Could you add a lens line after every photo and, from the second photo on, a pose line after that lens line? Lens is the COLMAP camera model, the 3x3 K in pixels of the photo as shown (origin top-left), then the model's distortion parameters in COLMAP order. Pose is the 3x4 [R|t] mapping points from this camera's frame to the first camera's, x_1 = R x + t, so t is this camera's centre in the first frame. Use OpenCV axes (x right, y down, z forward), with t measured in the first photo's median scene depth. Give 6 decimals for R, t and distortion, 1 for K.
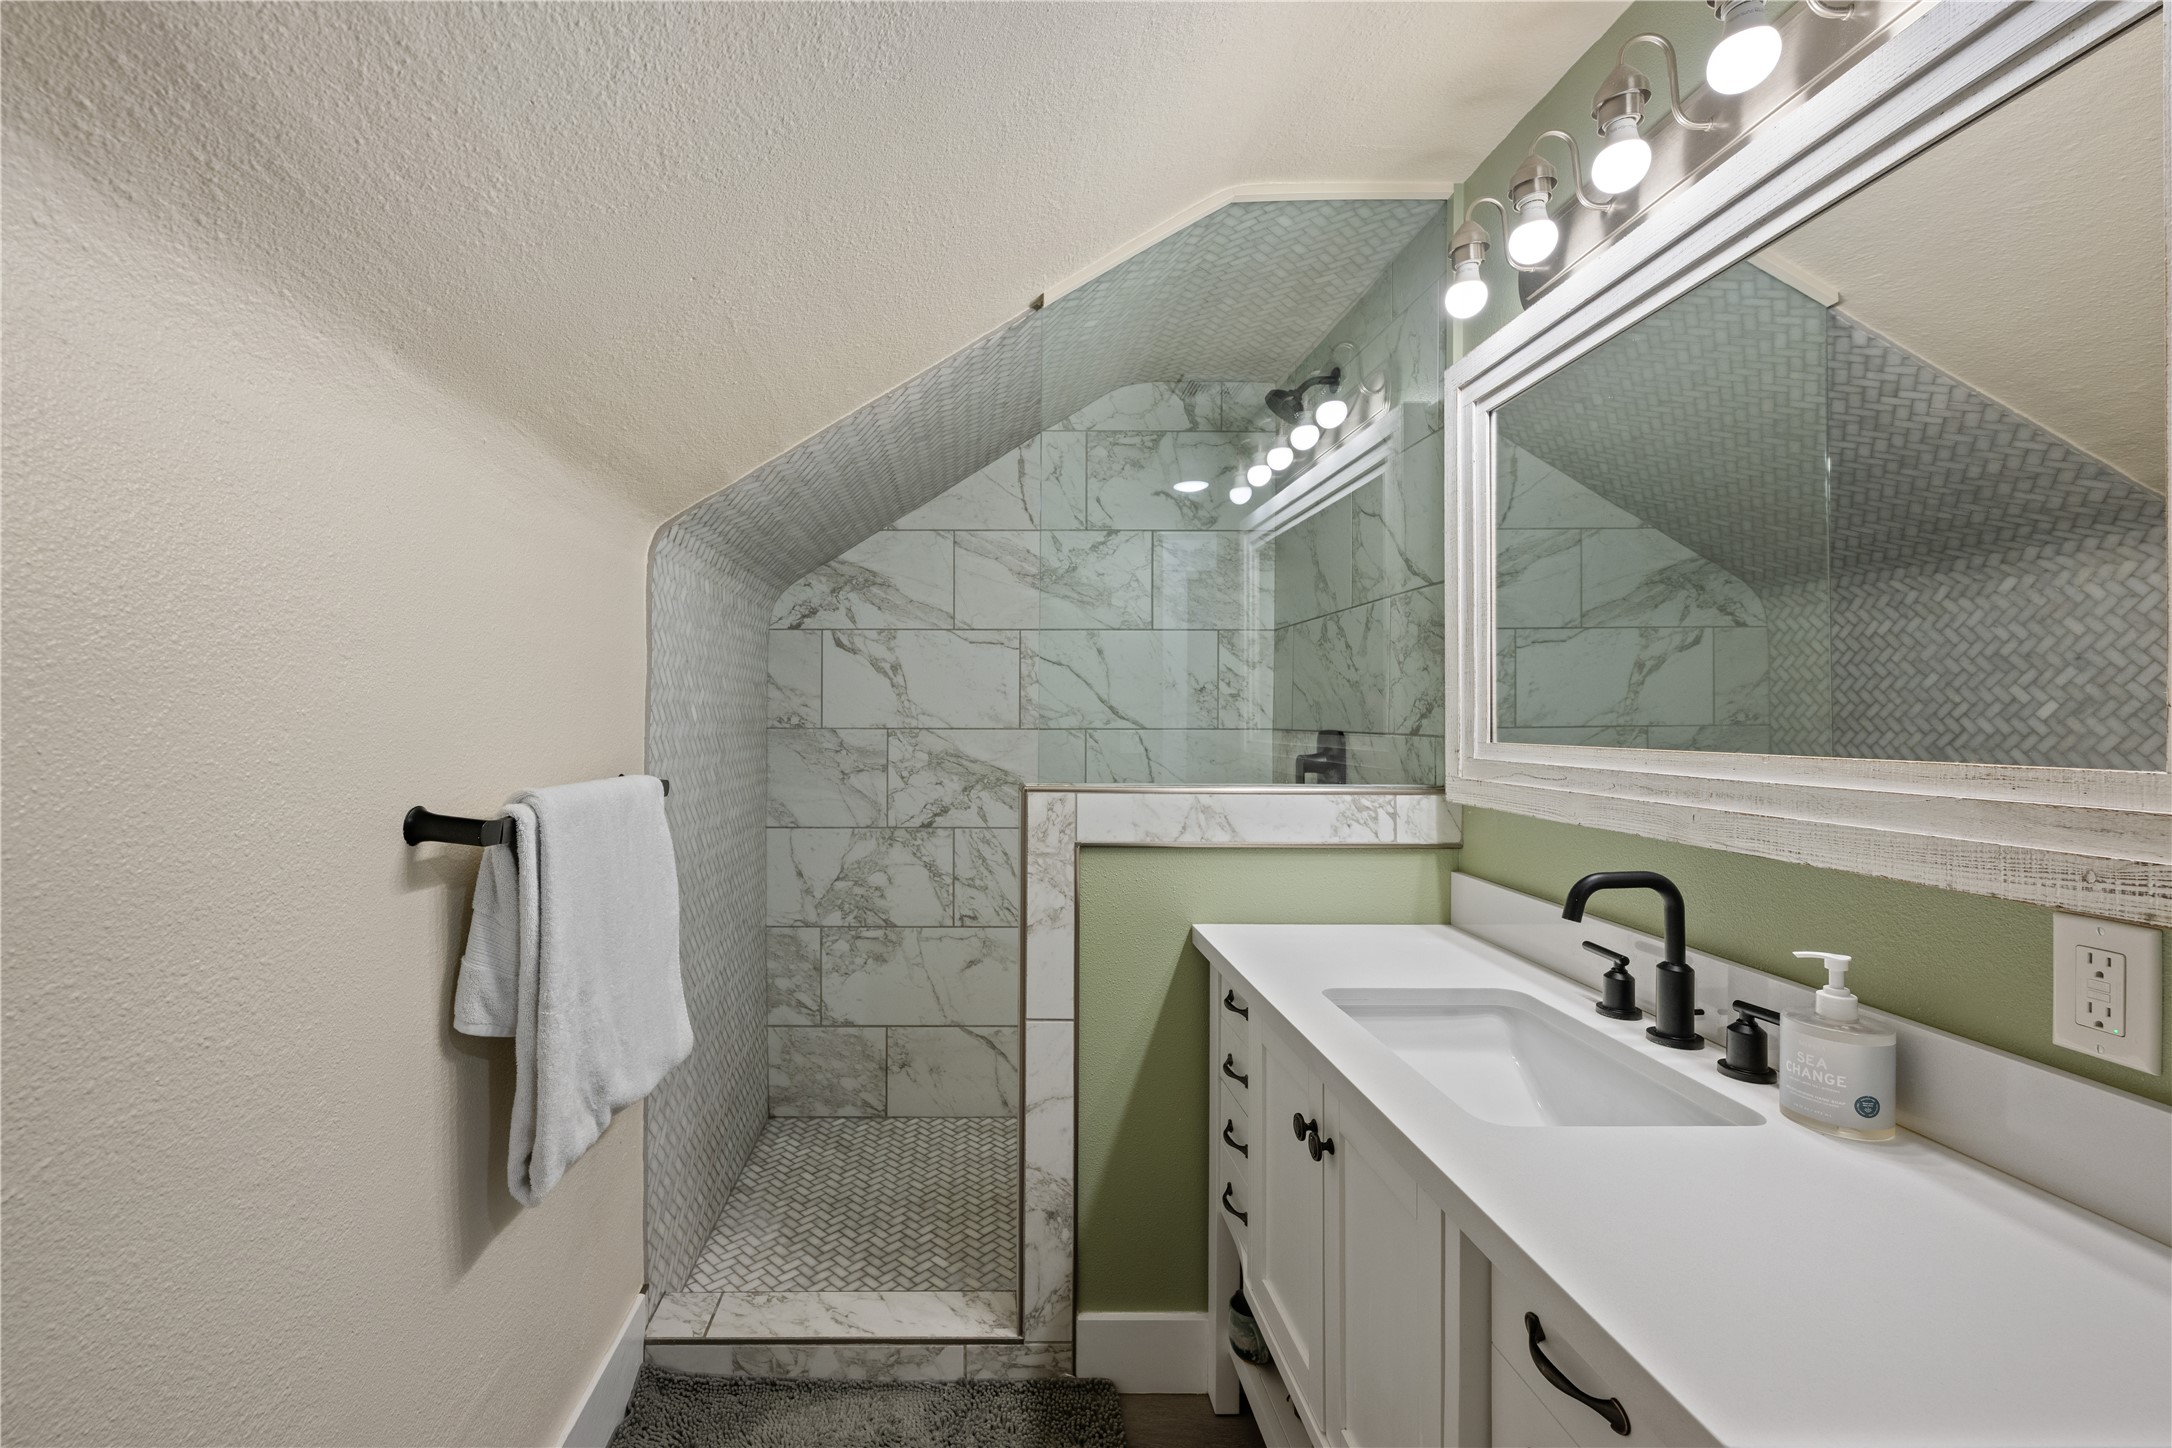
lens RADIAL K [[875.7, 0, 1086.0], [0, 875.7, 724.0], [0, 0, 1]] dist [-0.001373, -0.000096]
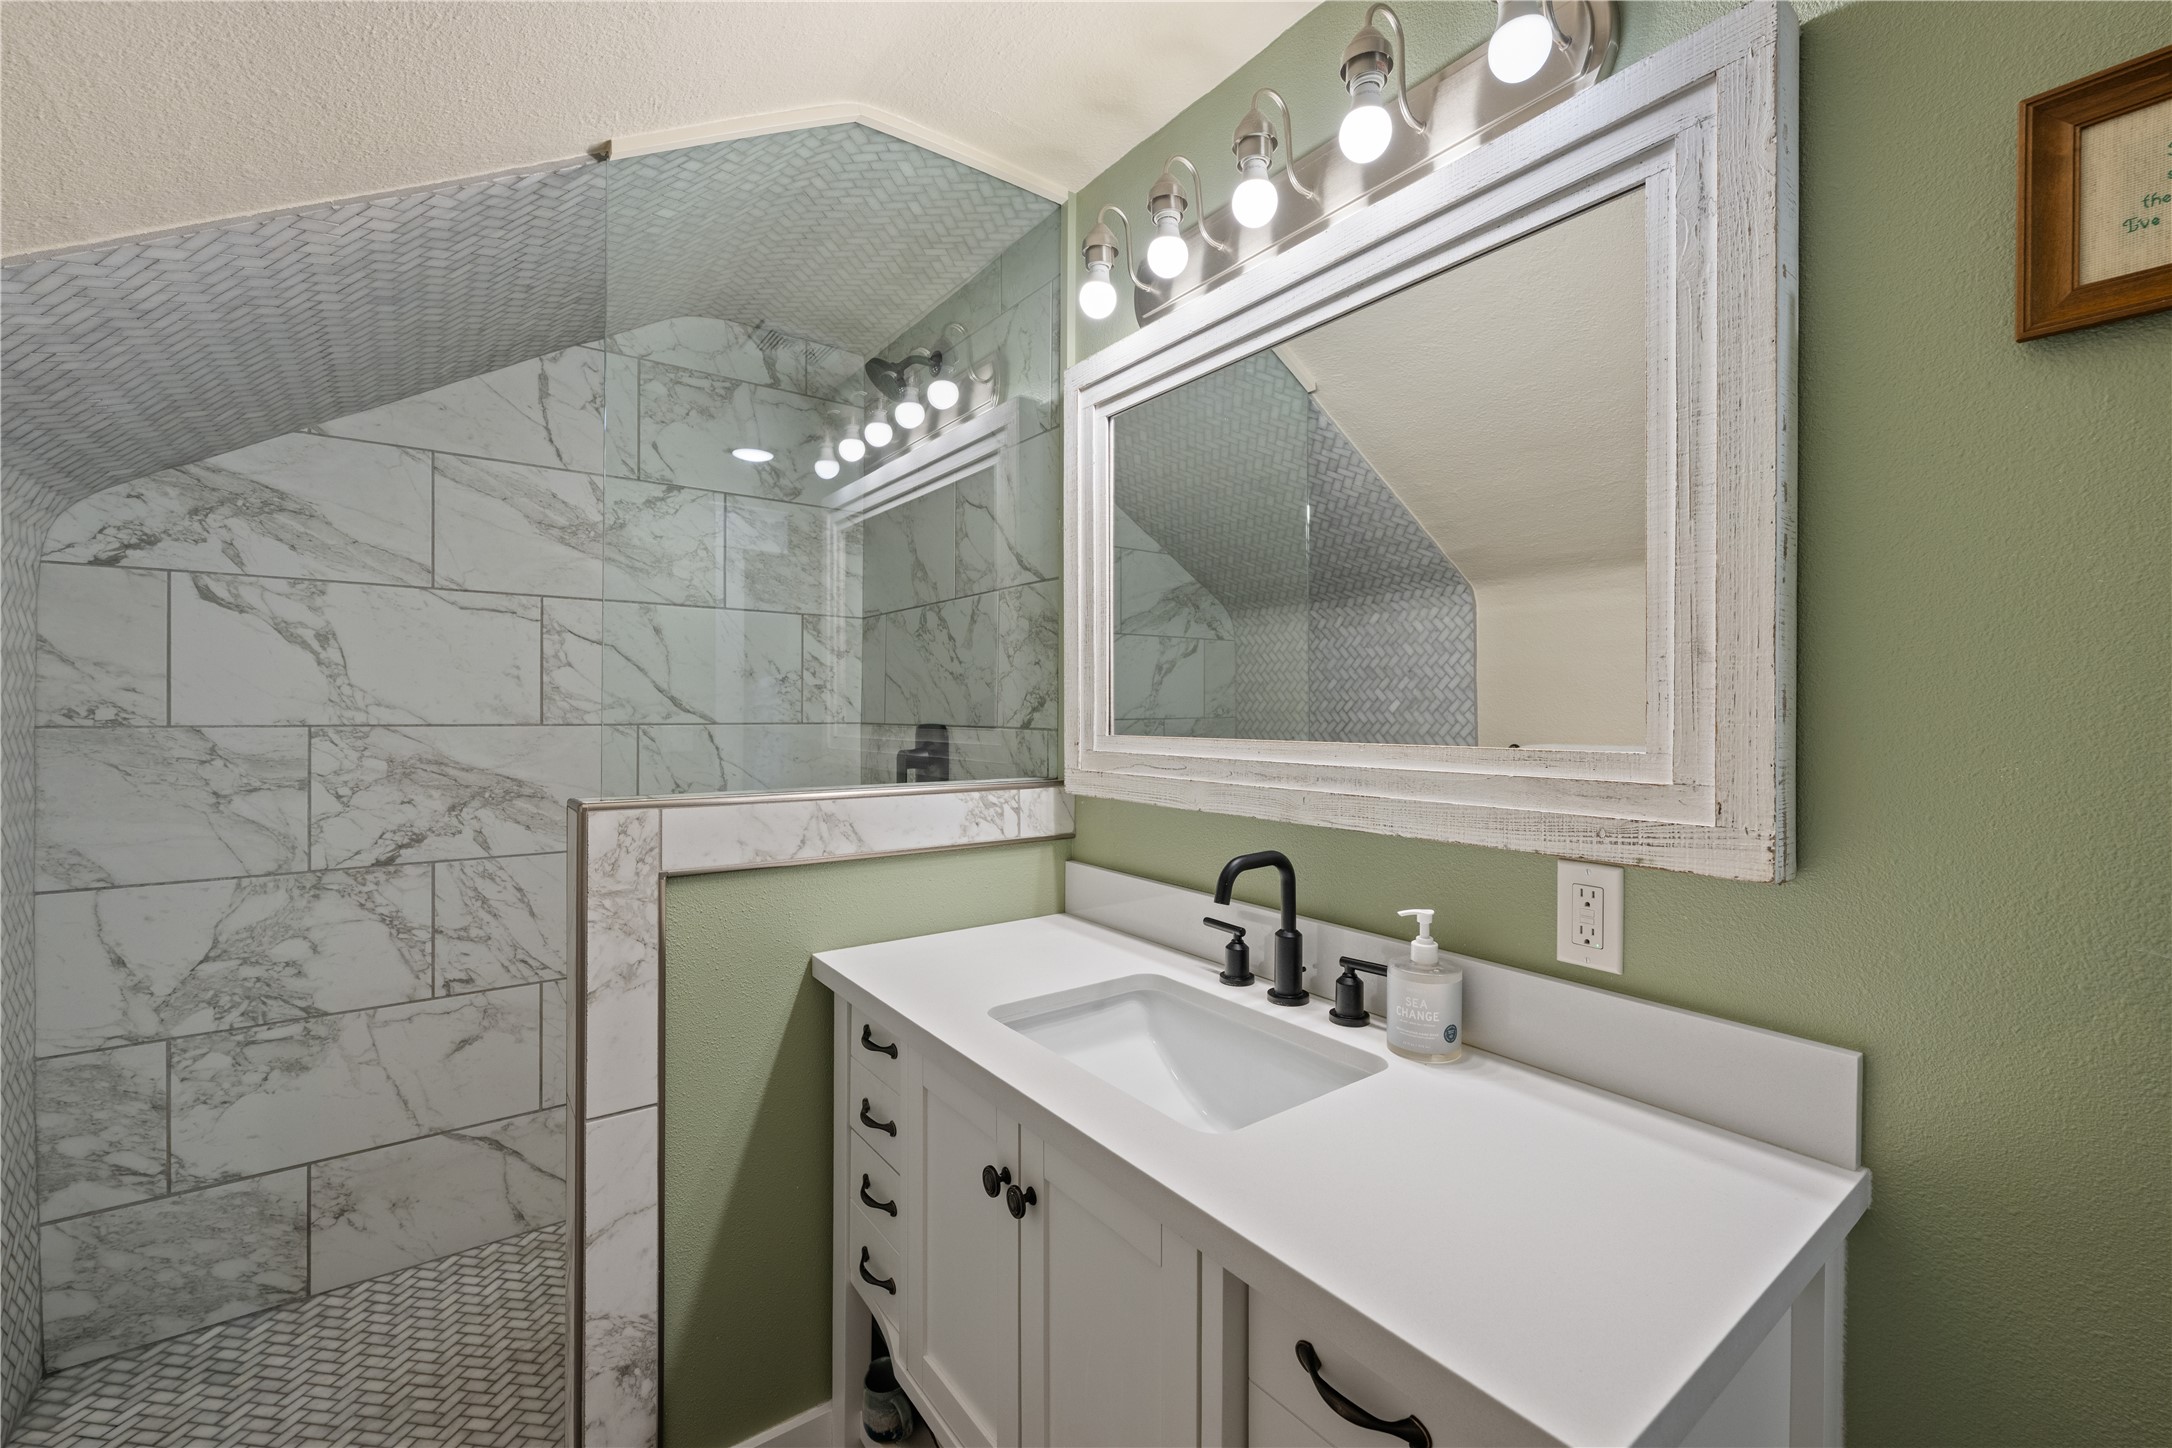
lens RADIAL K [[848.6, 0, 1141.5], [0, 848.6, 718.1], [0, 0, 1]] dist [-0.000303, -0.000031]
pose [[0.840954, -0.002902, 0.541098, -0.041321], [0.002262, 0.999996, 0.001848, -0.000709], [-0.541101, -0.000330, 0.840957, 0.101267]]
